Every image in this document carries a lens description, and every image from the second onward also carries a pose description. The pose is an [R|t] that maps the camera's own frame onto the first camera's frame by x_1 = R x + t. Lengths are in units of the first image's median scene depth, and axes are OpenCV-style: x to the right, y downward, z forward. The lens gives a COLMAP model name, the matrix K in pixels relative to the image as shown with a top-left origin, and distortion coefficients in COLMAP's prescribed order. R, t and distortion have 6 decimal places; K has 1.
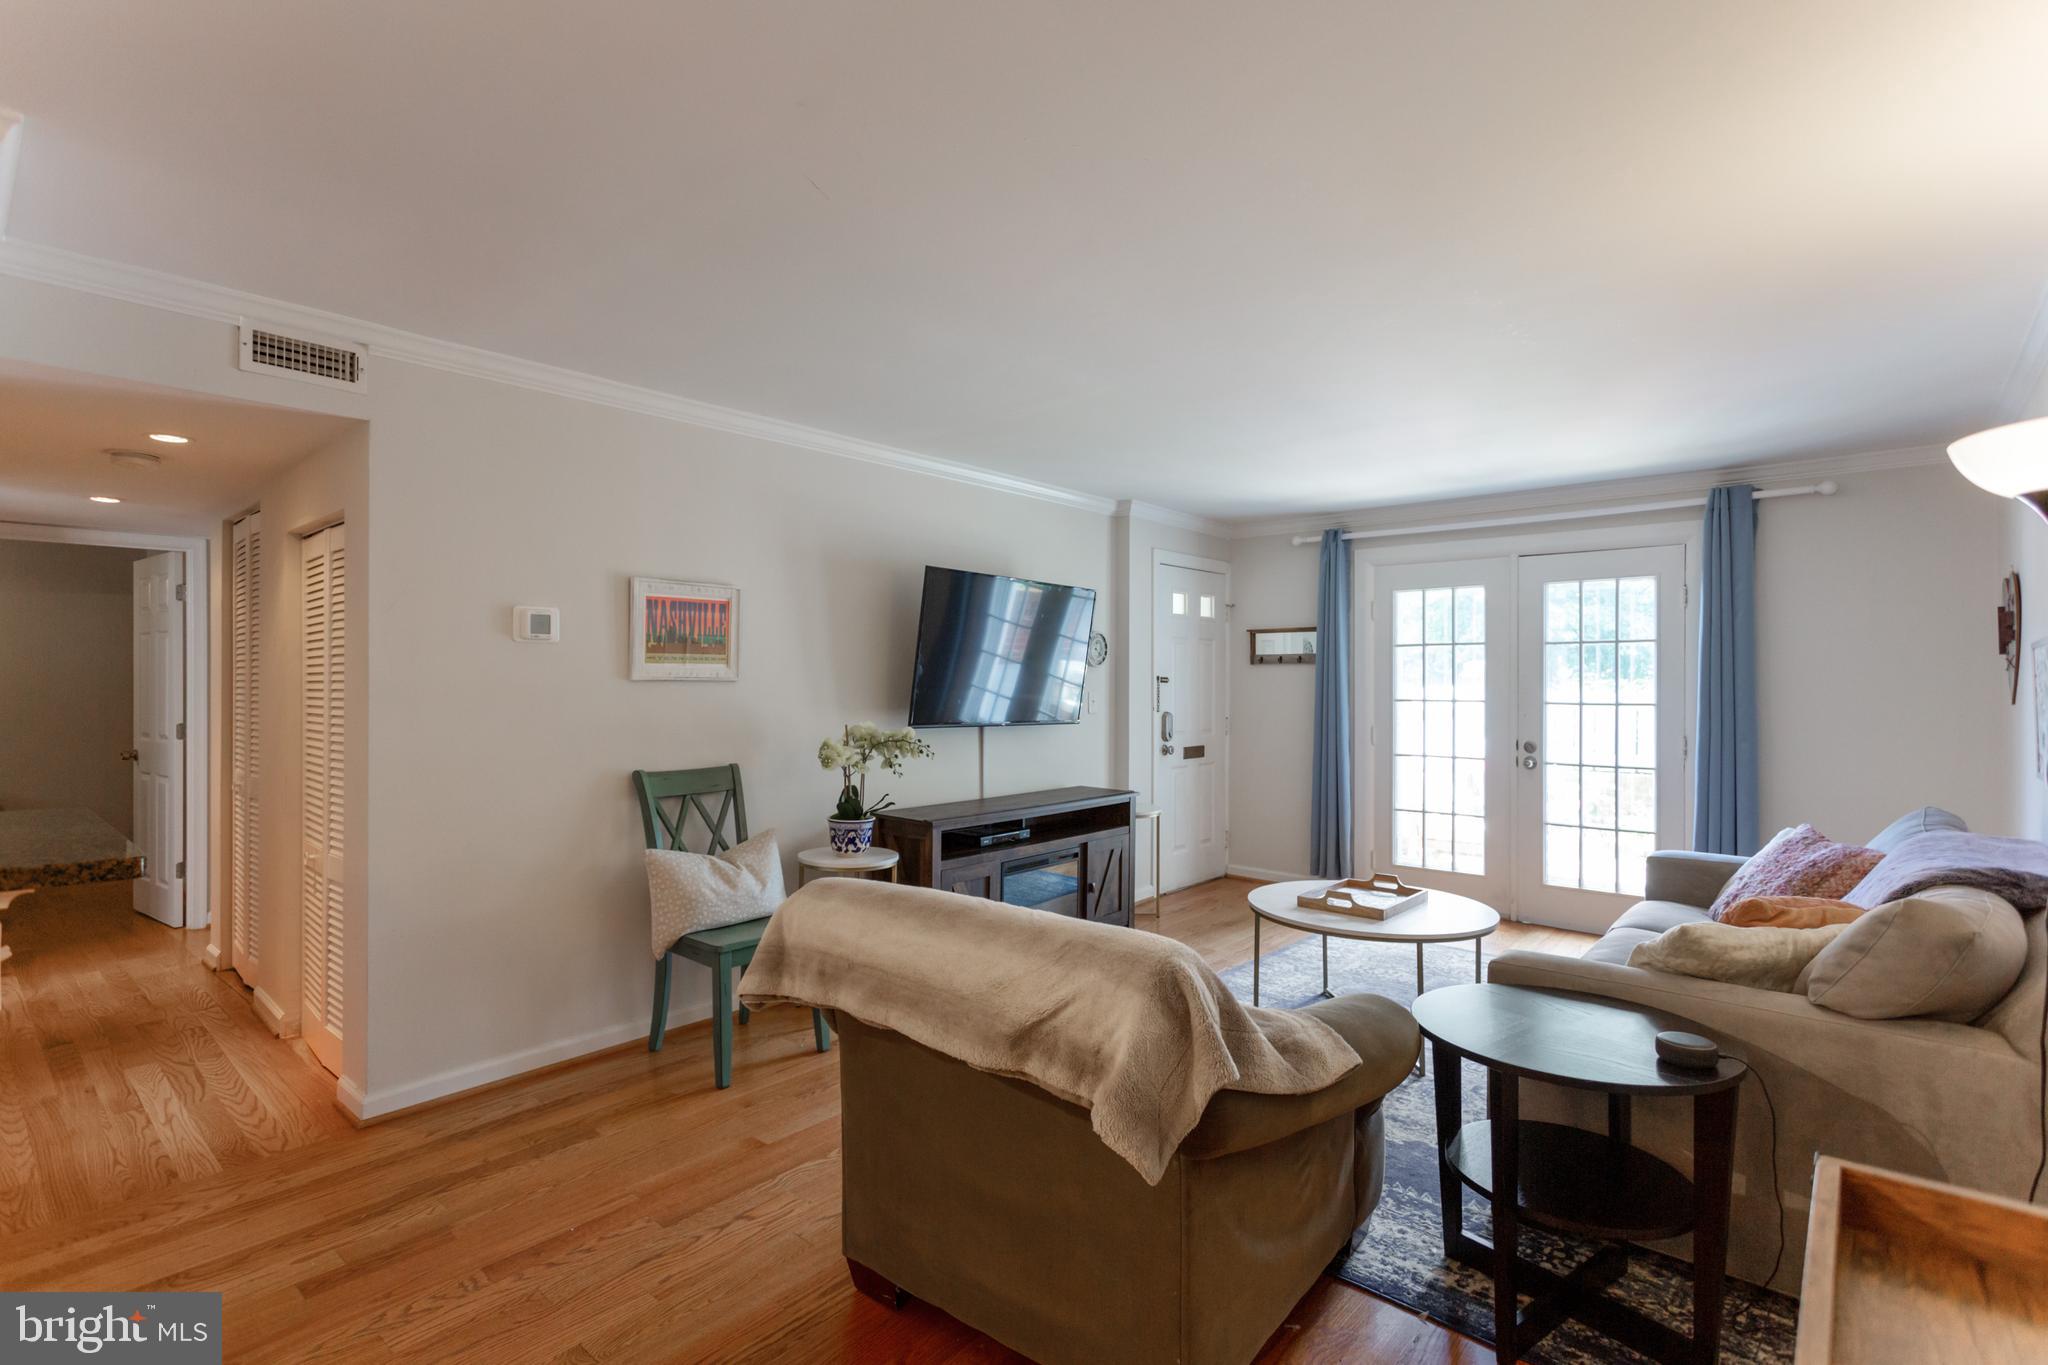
lens RADIAL K [[966.1, 0, 1015.7], [0, 966.1, 677.1], [0, 0, 1]] dist [0.001833, 0.000609]
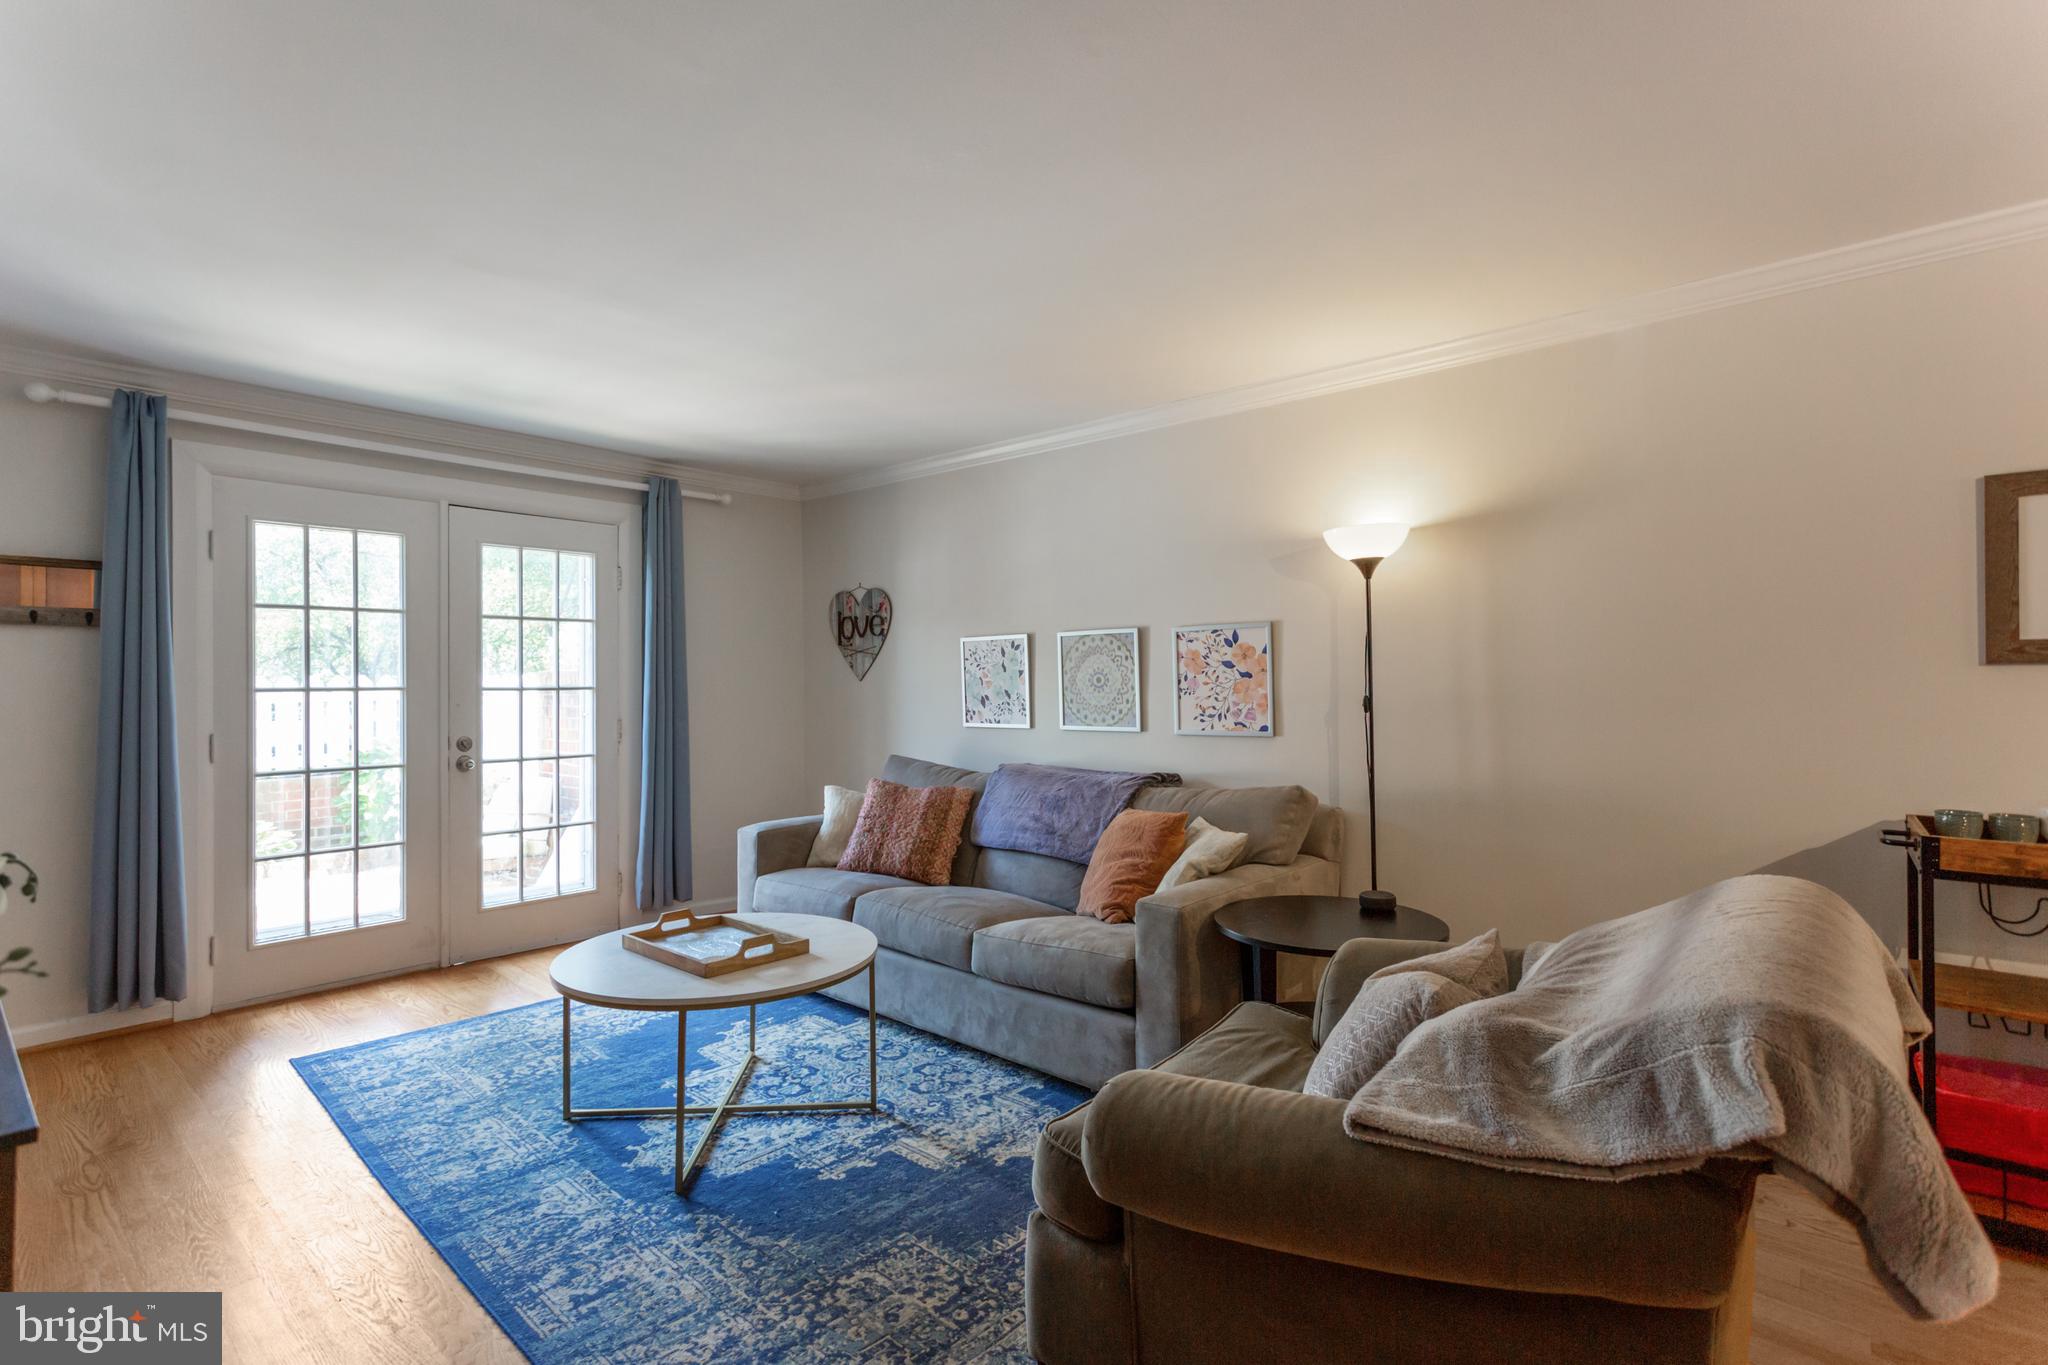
lens RADIAL K [[966.1, 0, 1015.7], [0, 966.1, 677.1], [0, 0, 1]] dist [0.001833, 0.000609]
pose [[-0.000141, -0.000221, 1.000000, -0.288675], [-0.002668, 0.999996, 0.000220, 0.015579], [-0.999996, -0.002668, -0.000141, 0.569414]]
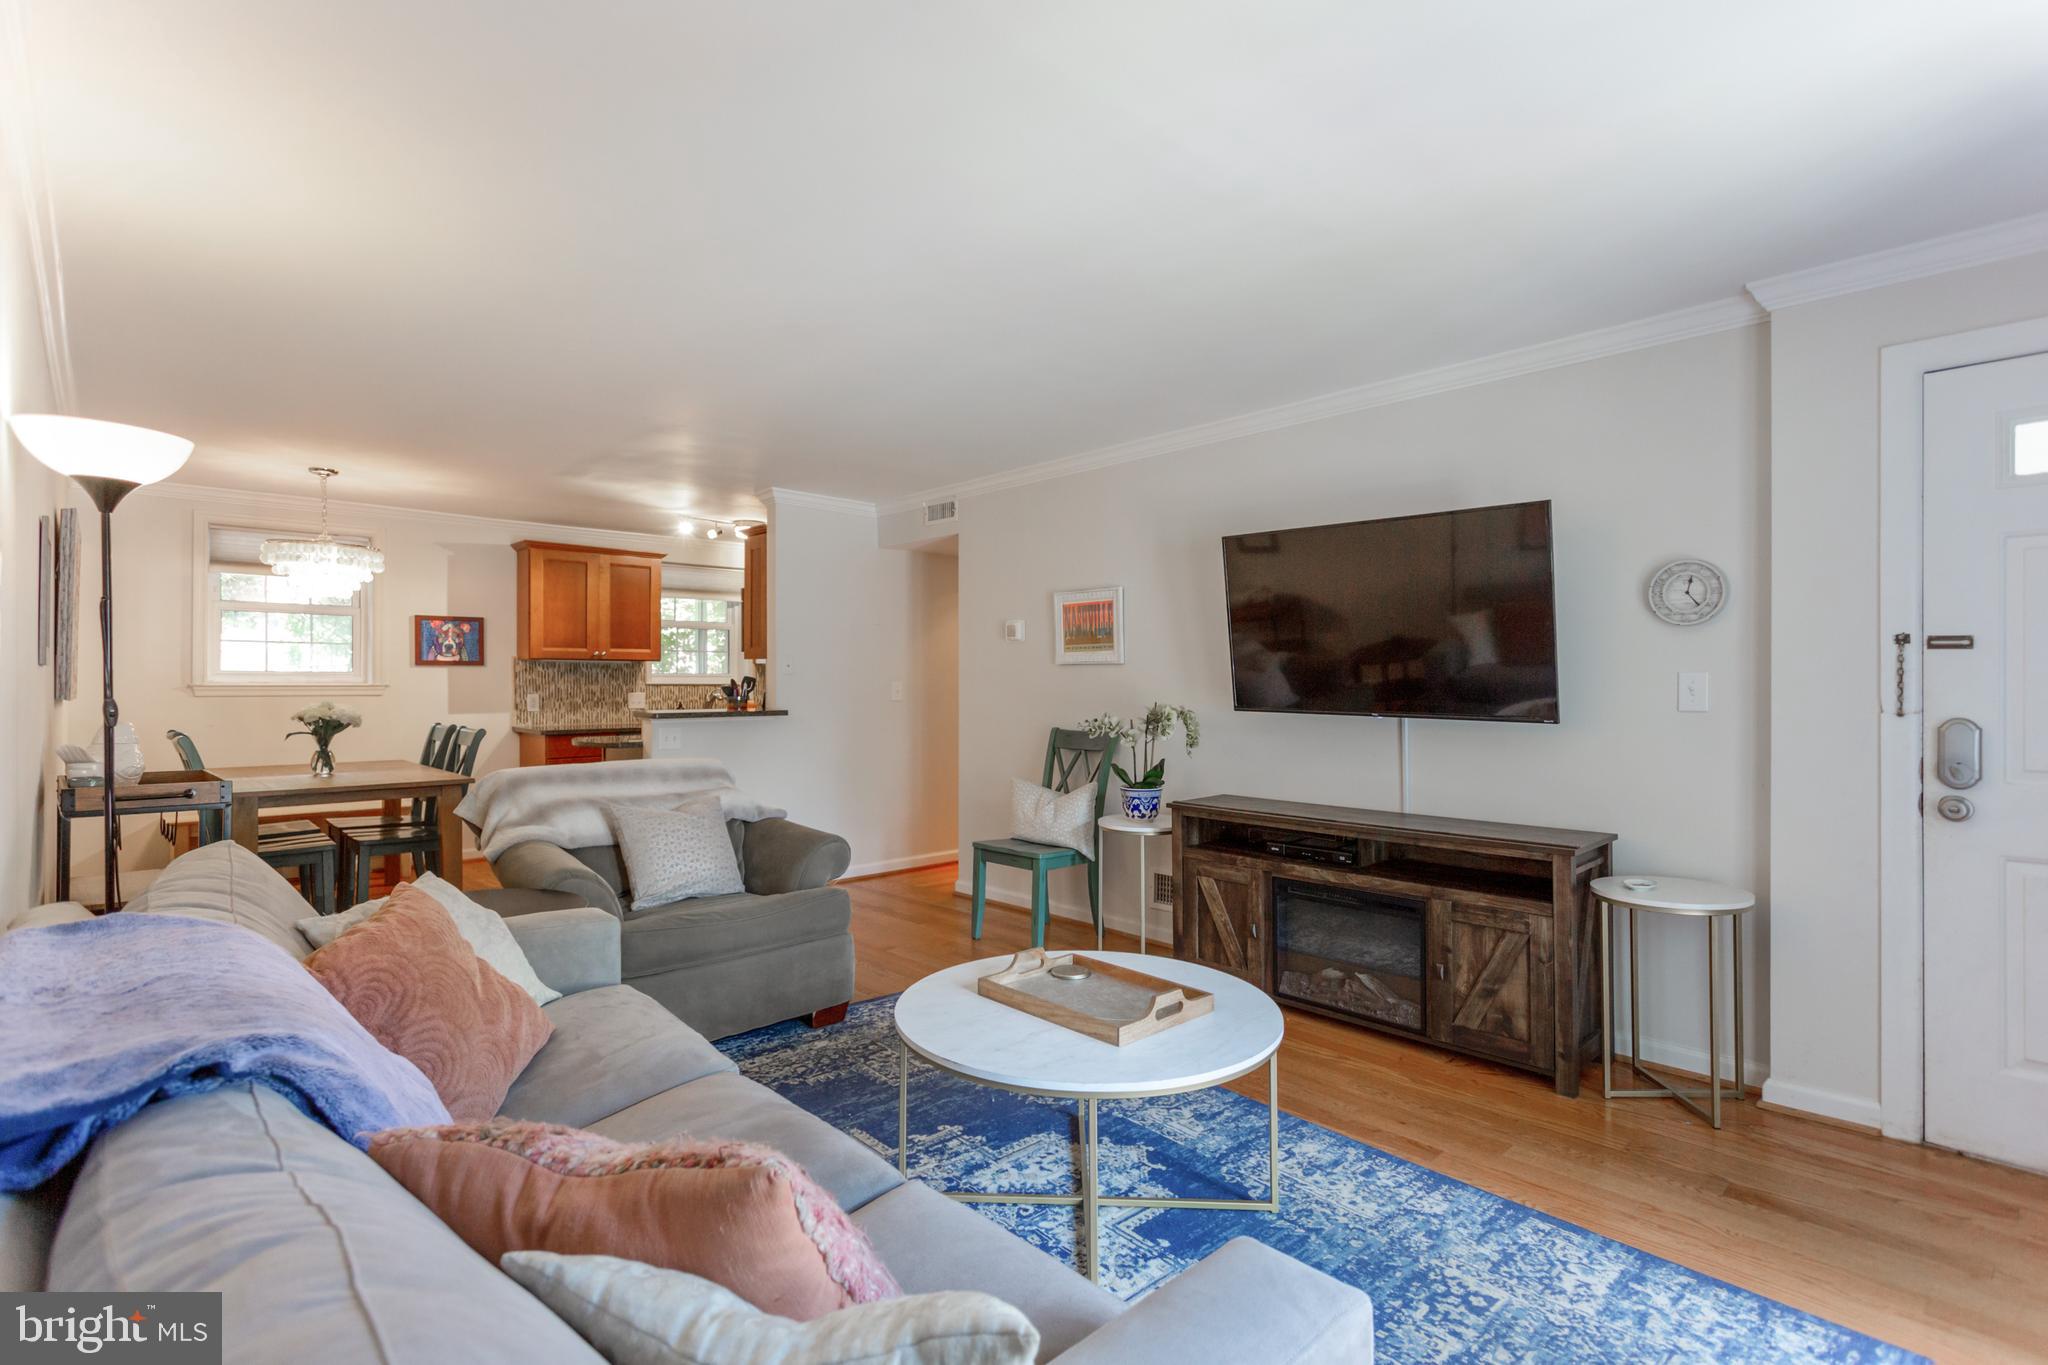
lens RADIAL K [[976.5, 0, 1024.0], [0, 976.5, 682.5], [0, 0, 1]] dist [-0.000202, 0.000240]
pose [[-0.095146, -0.002355, -0.995461, 0.729627], [0.003353, 0.999991, -0.002686, 0.023175], [0.995458, -0.003593, -0.095137, 0.753653]]
